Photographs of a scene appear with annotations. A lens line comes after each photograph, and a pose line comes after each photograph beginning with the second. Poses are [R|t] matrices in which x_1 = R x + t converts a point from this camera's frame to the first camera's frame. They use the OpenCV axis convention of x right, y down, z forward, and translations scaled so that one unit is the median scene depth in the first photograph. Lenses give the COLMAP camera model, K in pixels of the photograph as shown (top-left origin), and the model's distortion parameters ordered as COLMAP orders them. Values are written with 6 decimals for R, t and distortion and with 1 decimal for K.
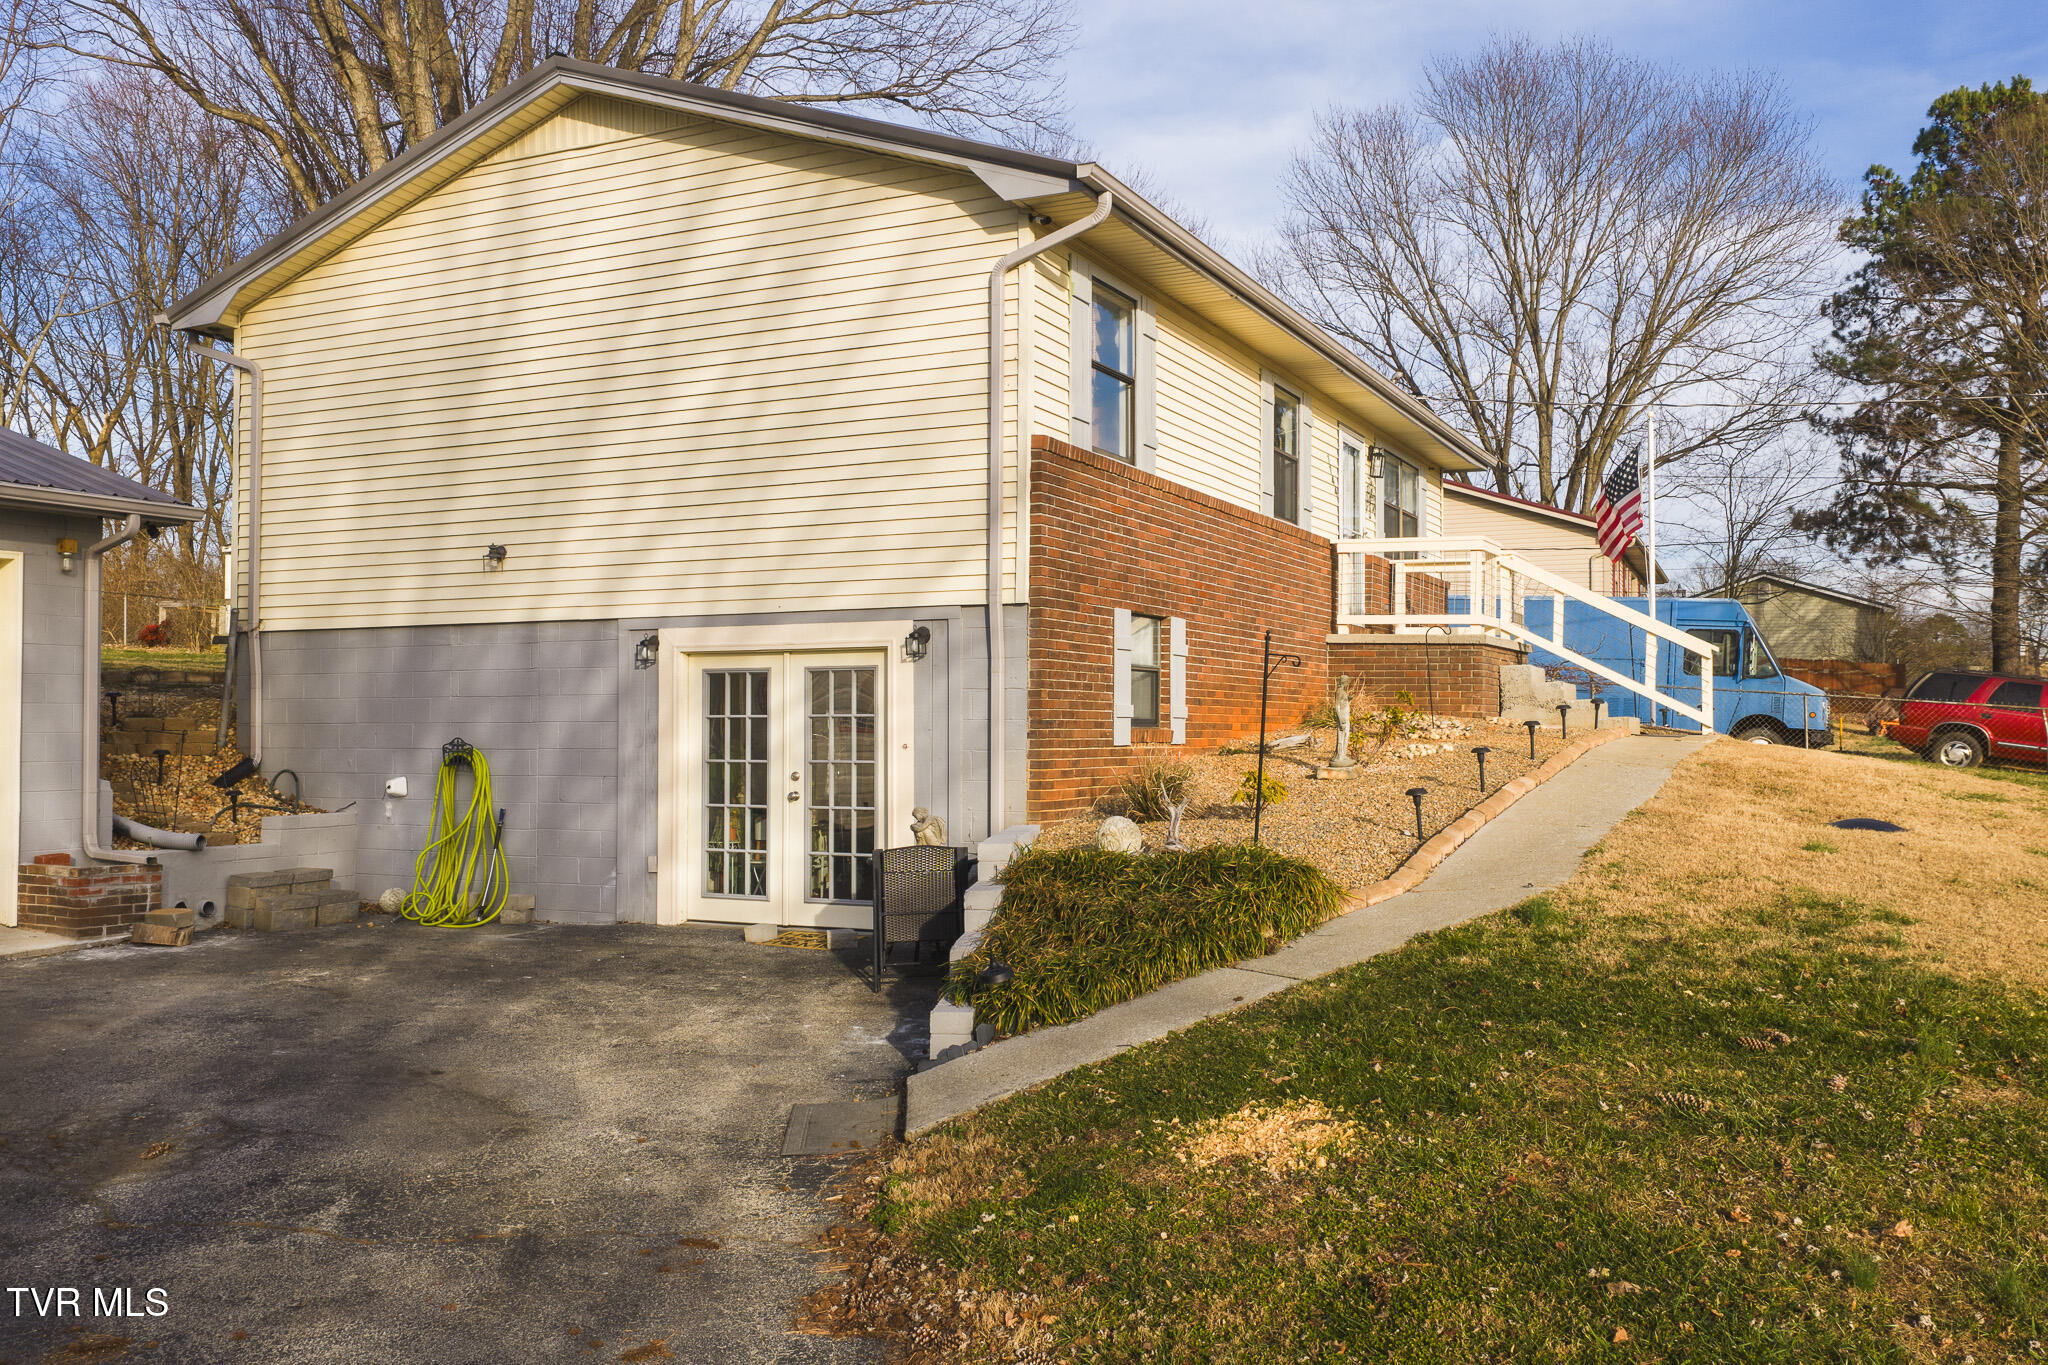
lens RADIAL K [[1694.9, 0, 1024.0], [0, 1694.9, 682.5], [0, 0, 1]] dist [0.006813, -0.008176]
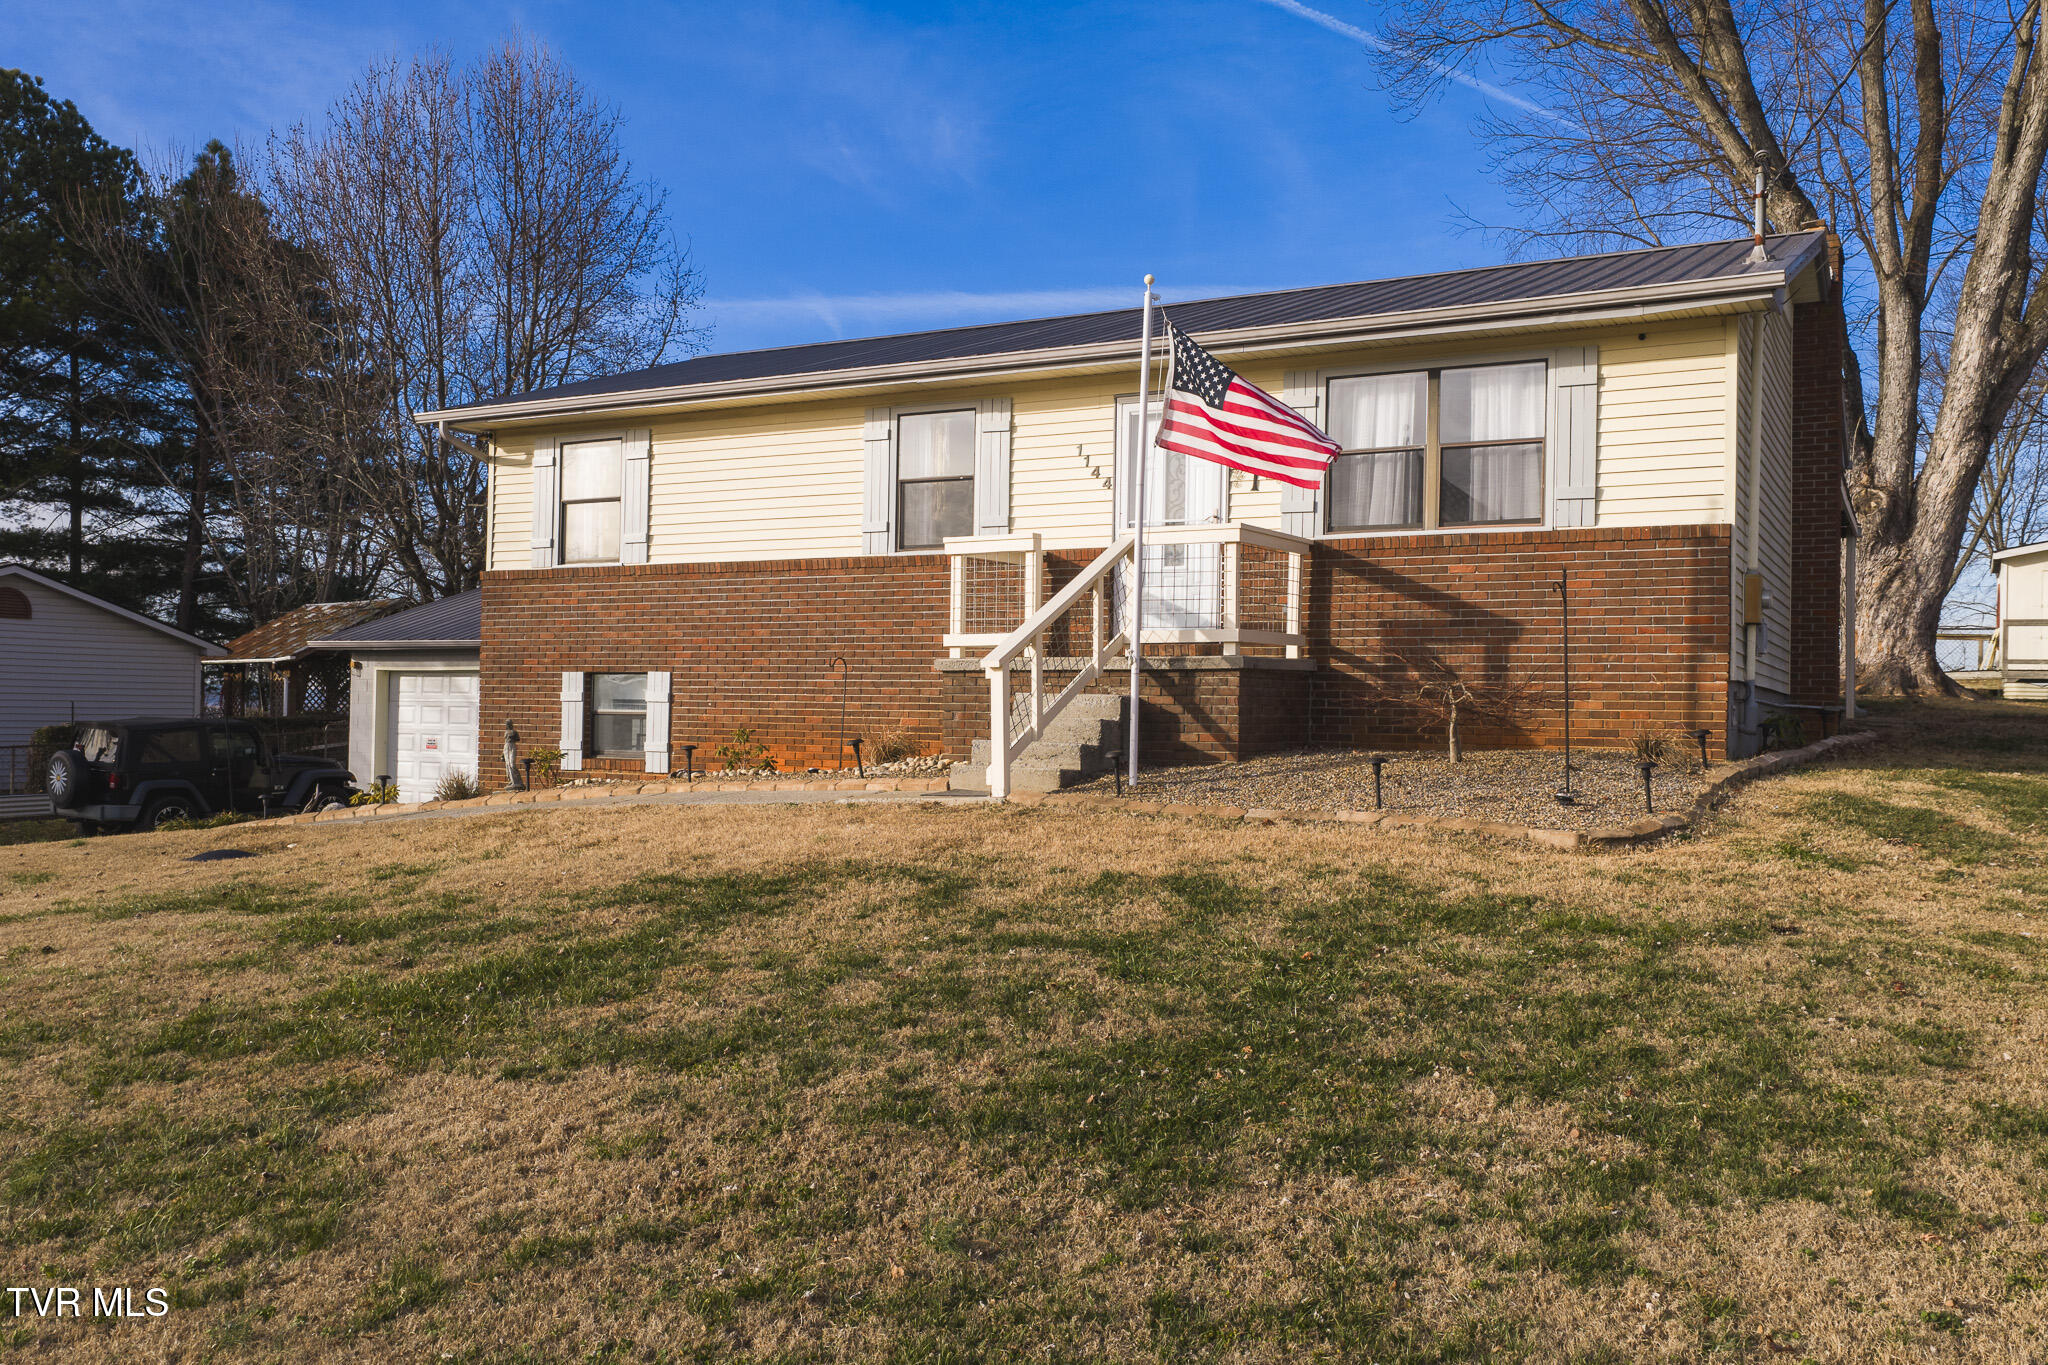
lens RADIAL K [[1686.0, 0, 1029.6], [0, 1686.0, 685.2], [0, 0, 1]] dist [0.012898, -0.016134]
pose [[-0.052641, -0.023982, -0.998325, 1.381006], [0.011197, 0.999635, -0.024604, 0.005370], [0.998551, -0.012473, -0.052353, 1.400931]]
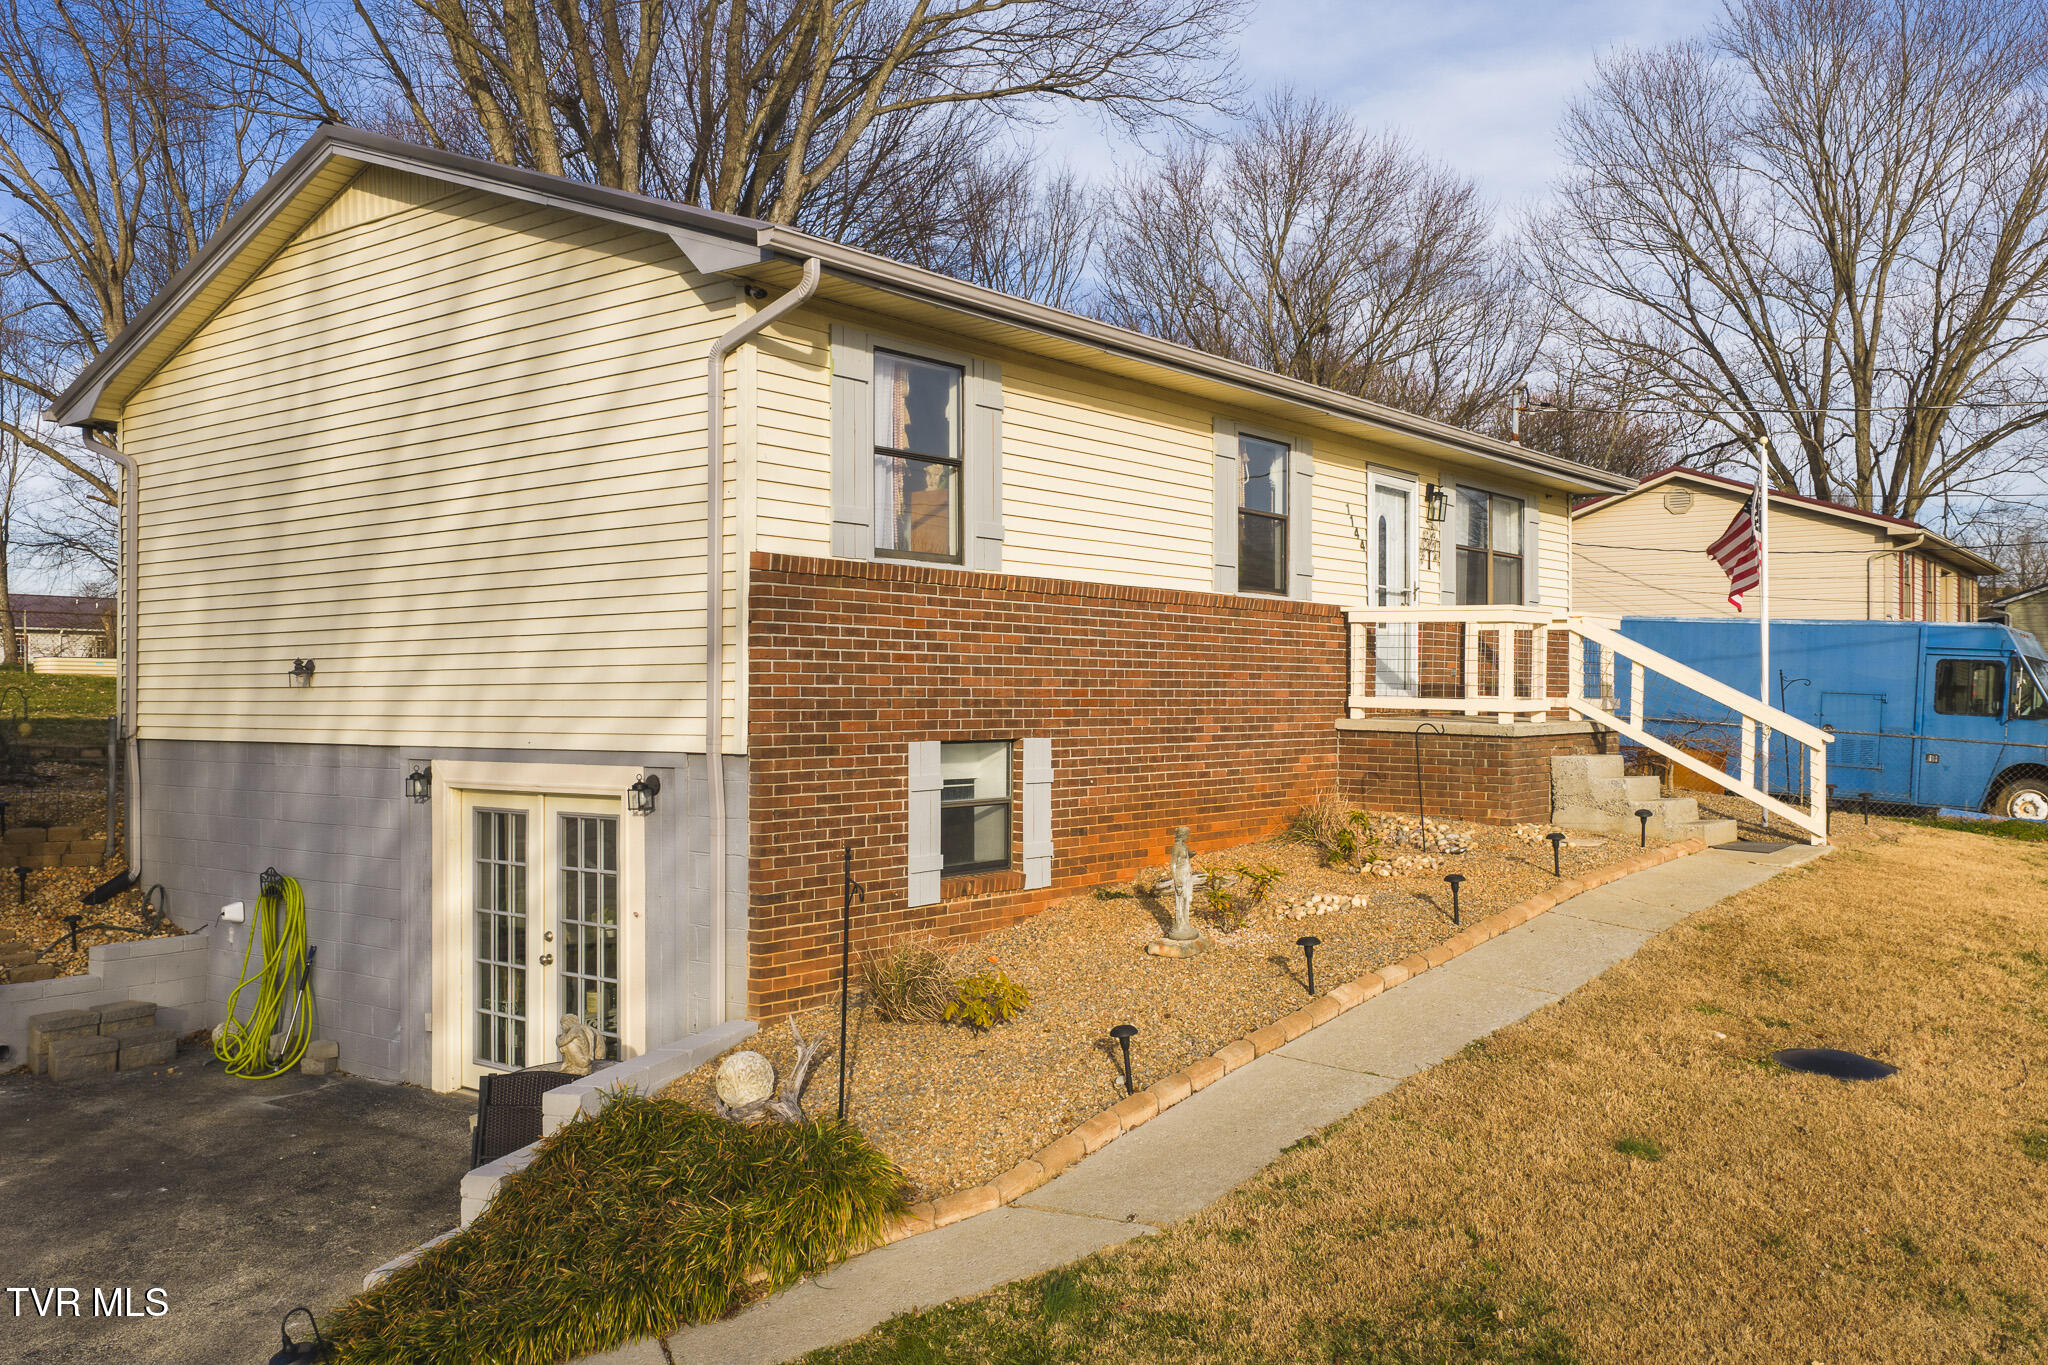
lens RADIAL K [[1686.0, 0, 1029.6], [0, 1686.0, 685.2], [0, 0, 1]] dist [0.012898, -0.016134]
pose [[0.977827, -0.003962, -0.209378, 0.275155], [0.008198, 0.999779, 0.019369, -0.084441], [0.209255, -0.020656, 0.977643, 0.191530]]
